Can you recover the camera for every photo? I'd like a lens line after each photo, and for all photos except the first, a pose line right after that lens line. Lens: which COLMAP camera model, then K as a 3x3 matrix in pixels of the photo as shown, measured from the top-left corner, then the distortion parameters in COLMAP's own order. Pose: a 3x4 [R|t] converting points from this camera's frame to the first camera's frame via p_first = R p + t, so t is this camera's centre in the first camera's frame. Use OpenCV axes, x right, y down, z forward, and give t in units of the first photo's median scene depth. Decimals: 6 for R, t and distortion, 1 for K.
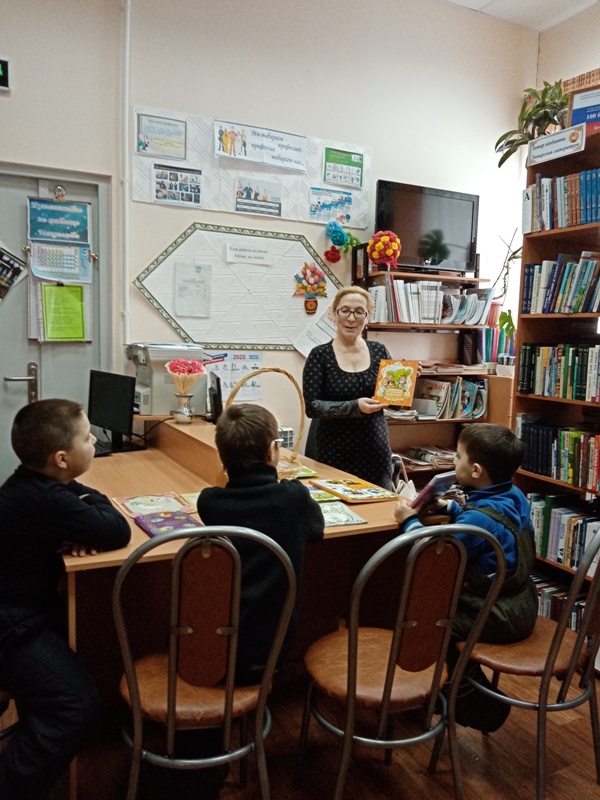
lens RADIAL K [[633.9, 0, 297.3], [0, 633.9, 404.0], [0, 0, 1]] dist [0.039282, -0.069548]
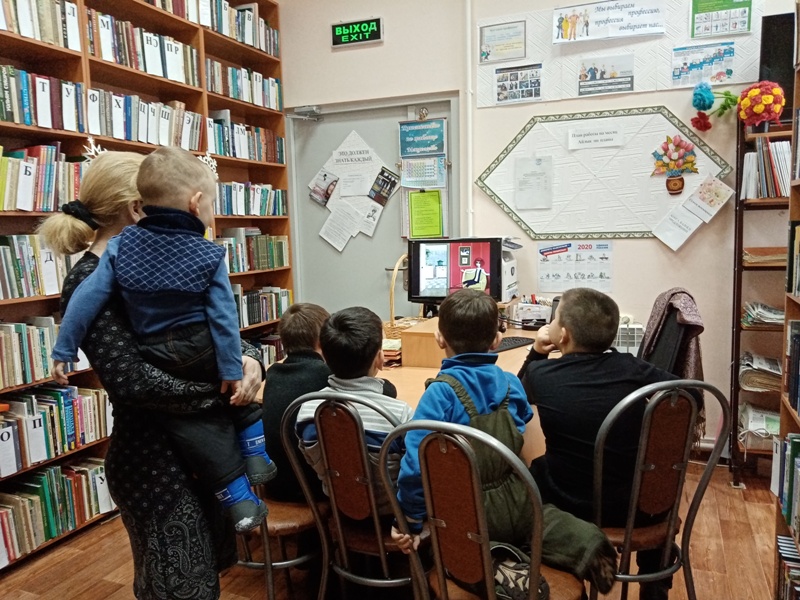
lens RADIAL K [[633.9, 0, 394.2], [0, 633.9, 310.1], [0, 0, 1]] dist [0.039282, -0.069548]
pose [[0.665945, 0.052260, -0.744168, 0.463799], [-0.033172, 0.998631, 0.040445, -0.007943], [0.745263, -0.002249, 0.666766, 0.146461]]
